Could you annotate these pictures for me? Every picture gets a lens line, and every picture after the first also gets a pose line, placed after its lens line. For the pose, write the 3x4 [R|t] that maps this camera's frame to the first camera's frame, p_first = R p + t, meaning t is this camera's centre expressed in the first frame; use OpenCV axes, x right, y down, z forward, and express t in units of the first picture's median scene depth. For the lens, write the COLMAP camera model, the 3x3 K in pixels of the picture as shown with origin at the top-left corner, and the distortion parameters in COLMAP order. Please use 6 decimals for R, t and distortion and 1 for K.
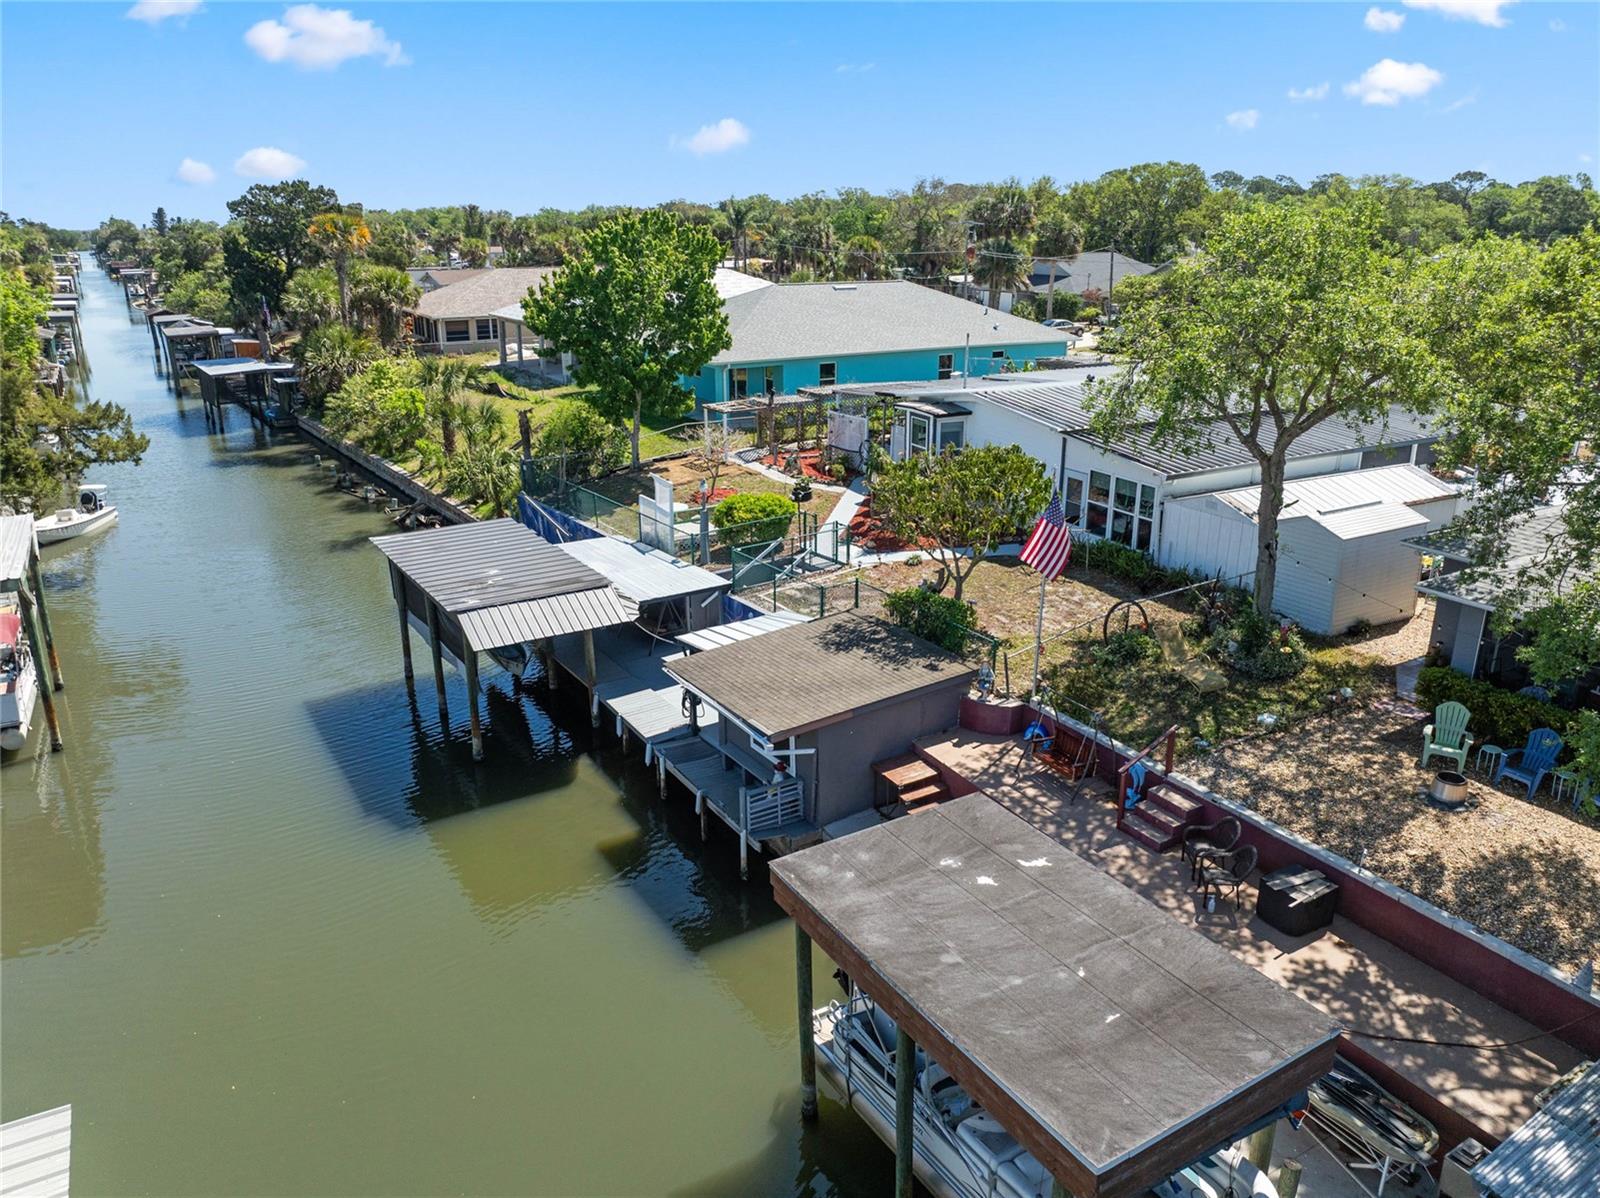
lens RADIAL K [[1121.2, 0, 799.5], [0, 1121.2, 591.6], [0, 0, 1]] dist [-0.023822, -0.008580]
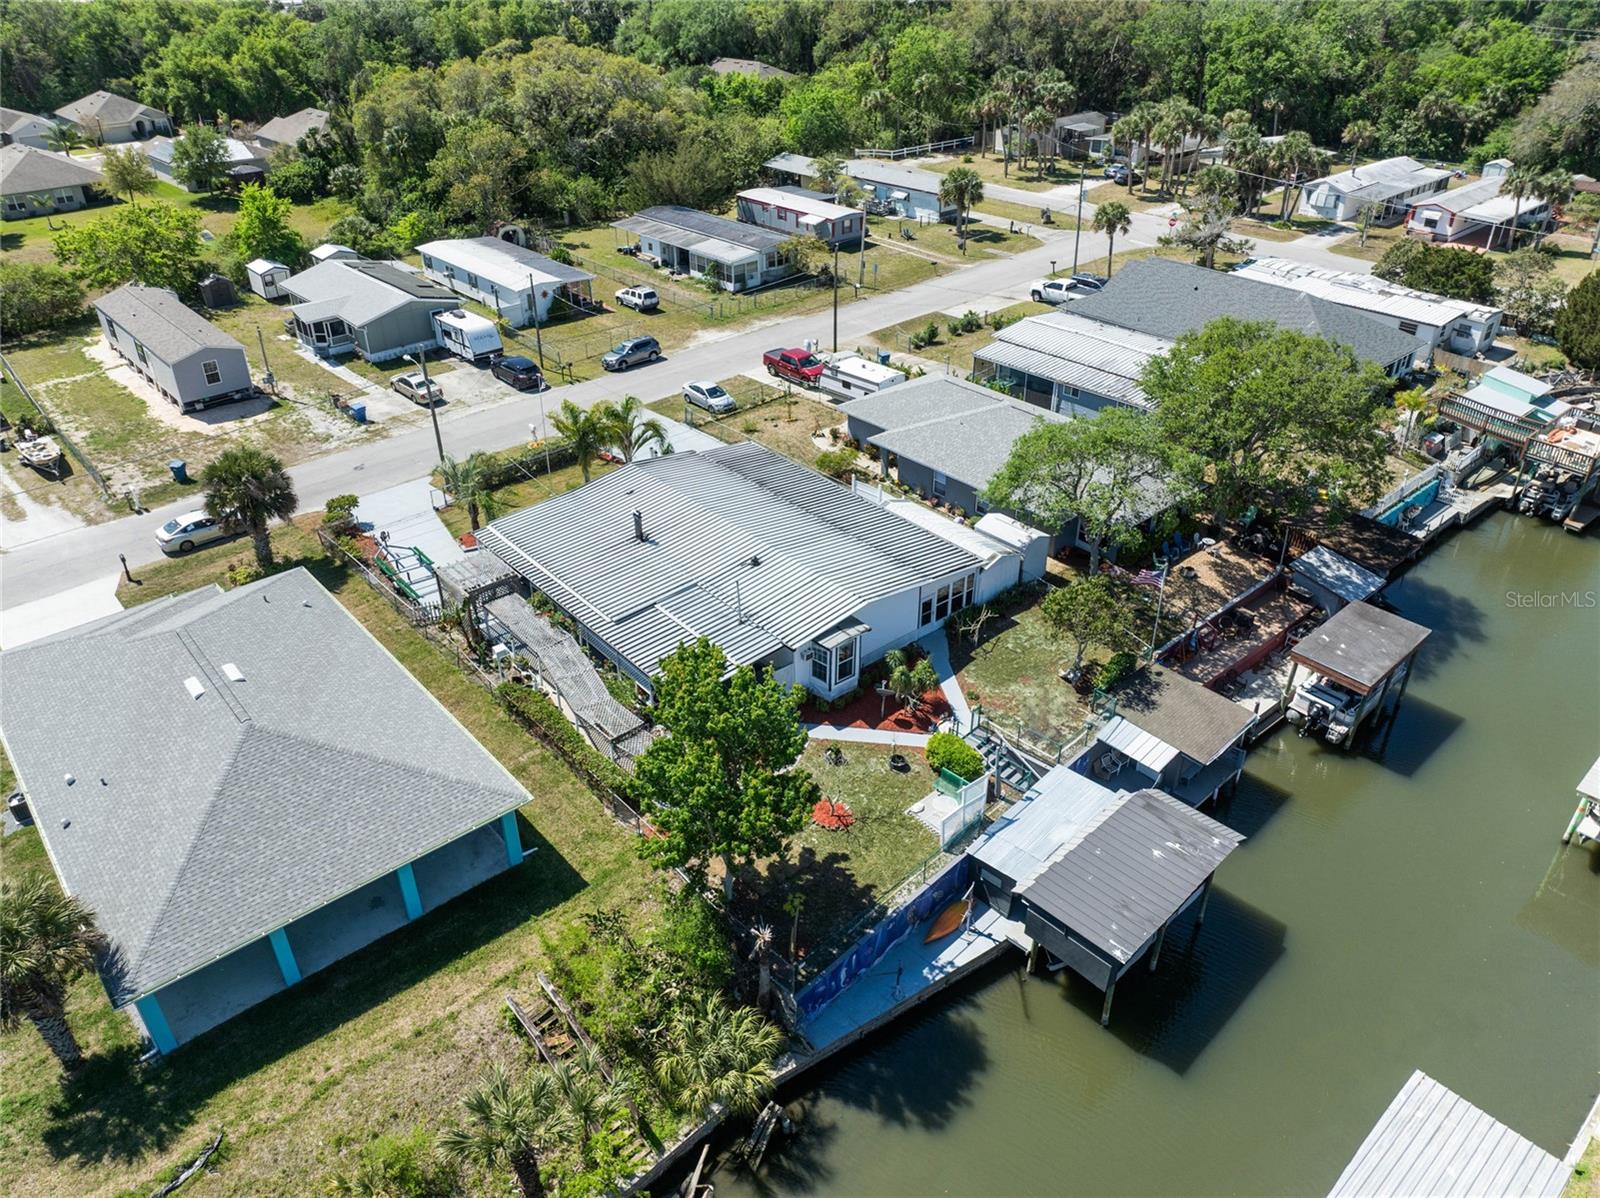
lens RADIAL K [[1121.2, 0, 799.5], [0, 1121.2, 591.6], [0, 0, 1]] dist [-0.023822, -0.008580]
pose [[-0.201813, -0.509487, 0.836477, -1.317510], [0.309929, 0.776943, 0.548000, -1.303864], [-0.929094, 0.369842, 0.001107, 1.434156]]
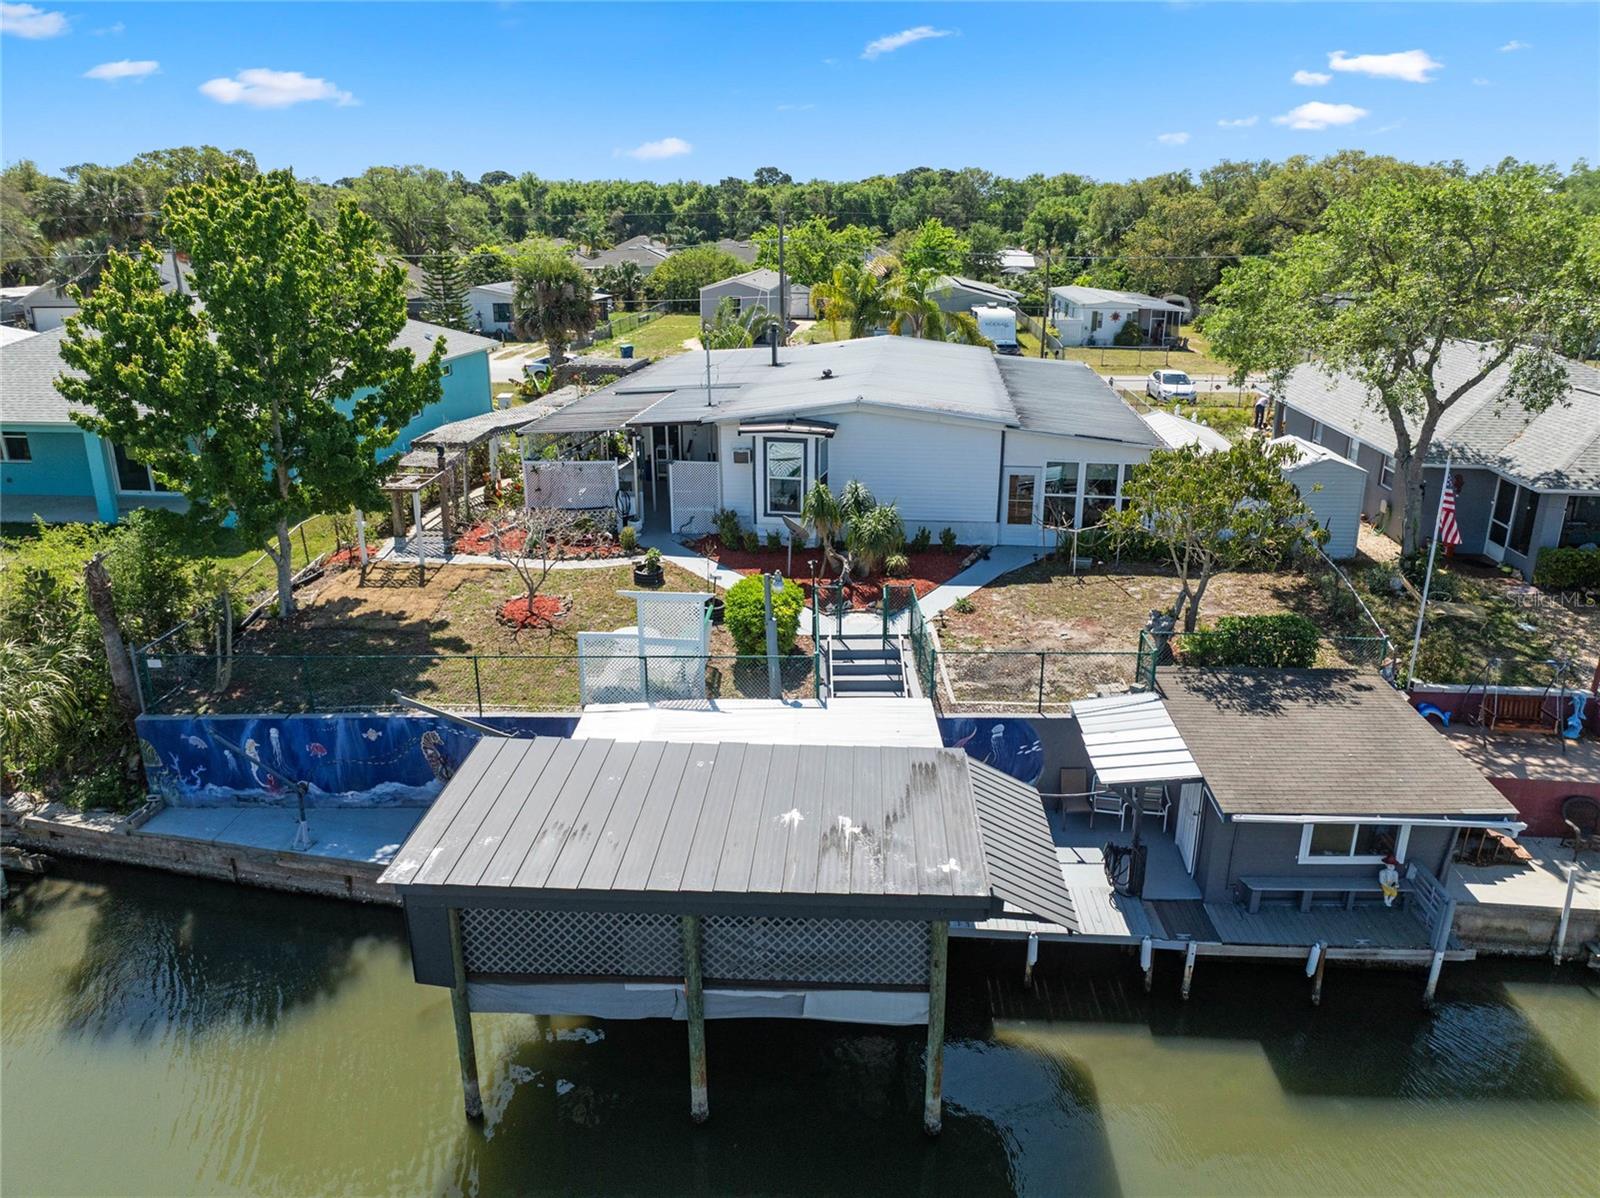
lens RADIAL K [[1121.2, 0, 799.5], [0, 1121.2, 591.6], [0, 0, 1]] dist [-0.023822, -0.008580]
pose [[0.575955, -0.252935, 0.777367, -0.741152], [0.252356, 0.959497, 0.125224, -0.210614], [-0.777555, 0.124050, 0.616457, 0.722716]]
